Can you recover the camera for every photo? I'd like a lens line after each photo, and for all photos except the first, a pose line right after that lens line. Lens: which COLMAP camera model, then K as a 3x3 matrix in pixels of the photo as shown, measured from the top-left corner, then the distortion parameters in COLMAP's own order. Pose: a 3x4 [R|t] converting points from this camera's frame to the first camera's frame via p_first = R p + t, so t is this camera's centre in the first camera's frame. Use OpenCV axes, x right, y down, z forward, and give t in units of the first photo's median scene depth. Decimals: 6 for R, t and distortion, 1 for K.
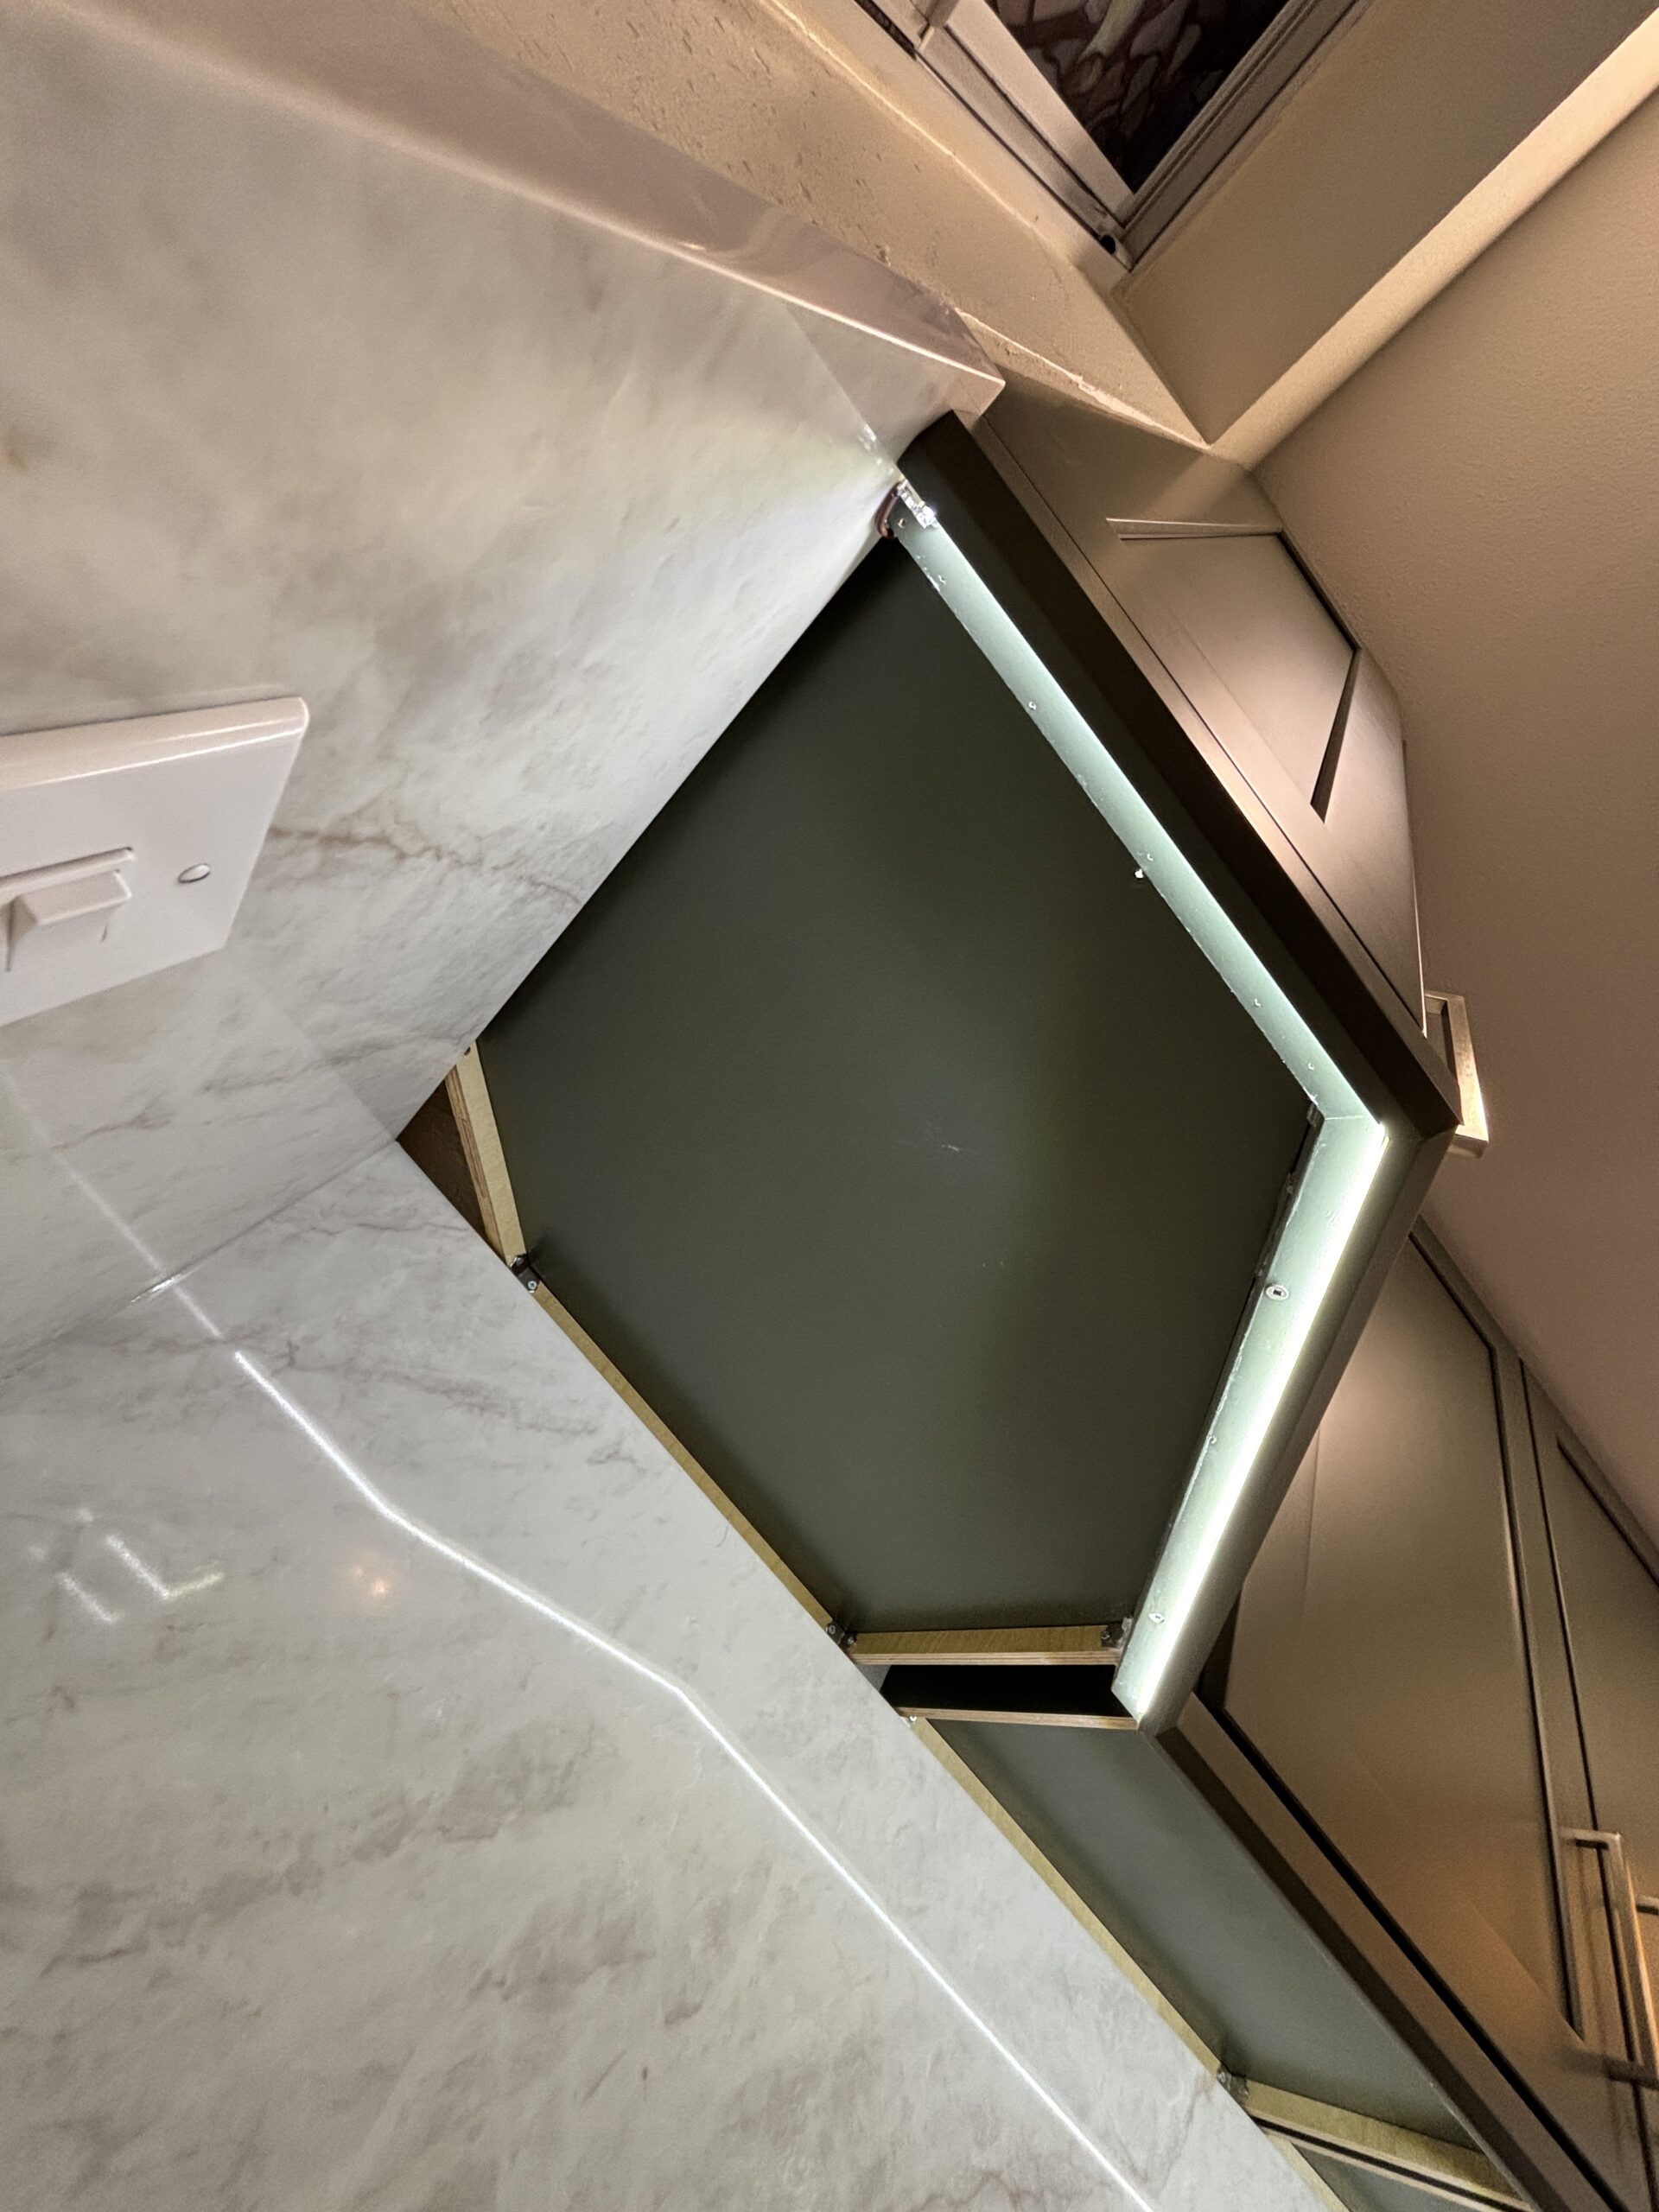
lens RADIAL K [[901.0, 0, 836.3], [0, 901.0, 1093.7], [0, 0, 1]] dist [-0.000015, -0.000027]
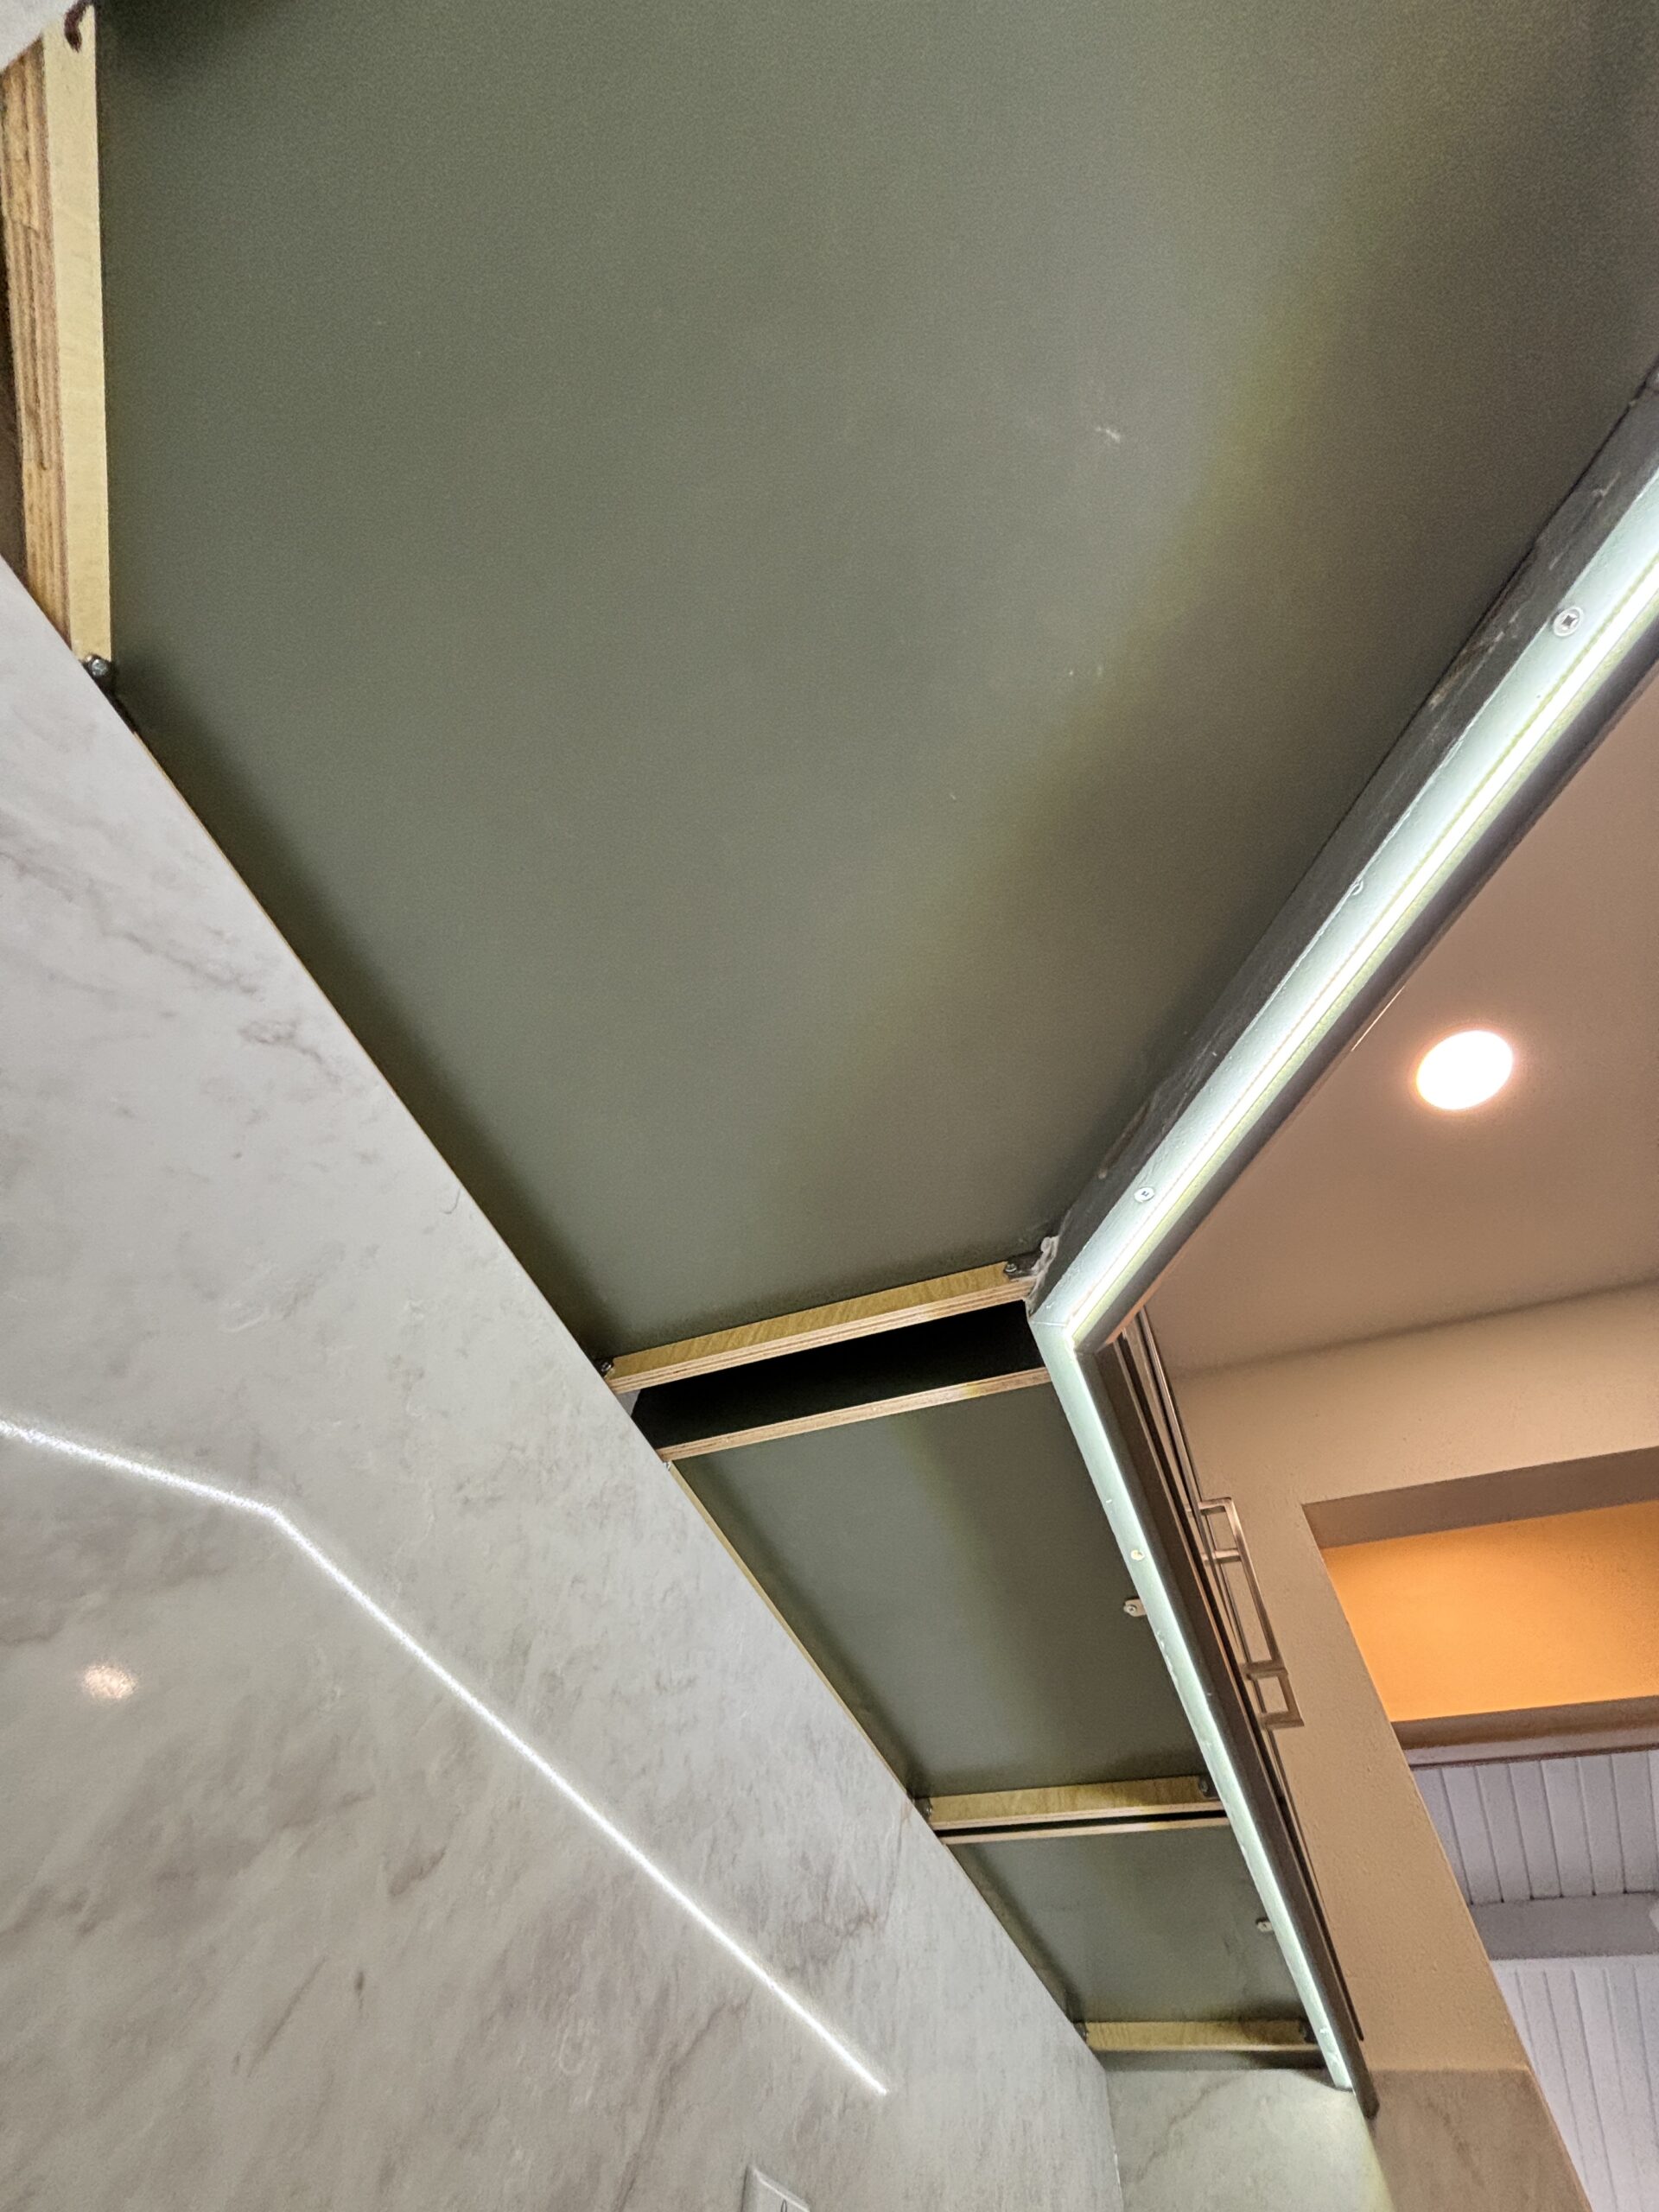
lens RADIAL K [[893.9, 0, 829.5], [0, 893.9, 1106.0], [0, 0, 1]] dist [-0.004501, 0.000308]
pose [[0.862198, 0.090891, 0.498351, -0.273074], [-0.125110, 0.991503, 0.035618, 0.454827], [-0.490880, -0.093058, 0.866243, 0.395453]]
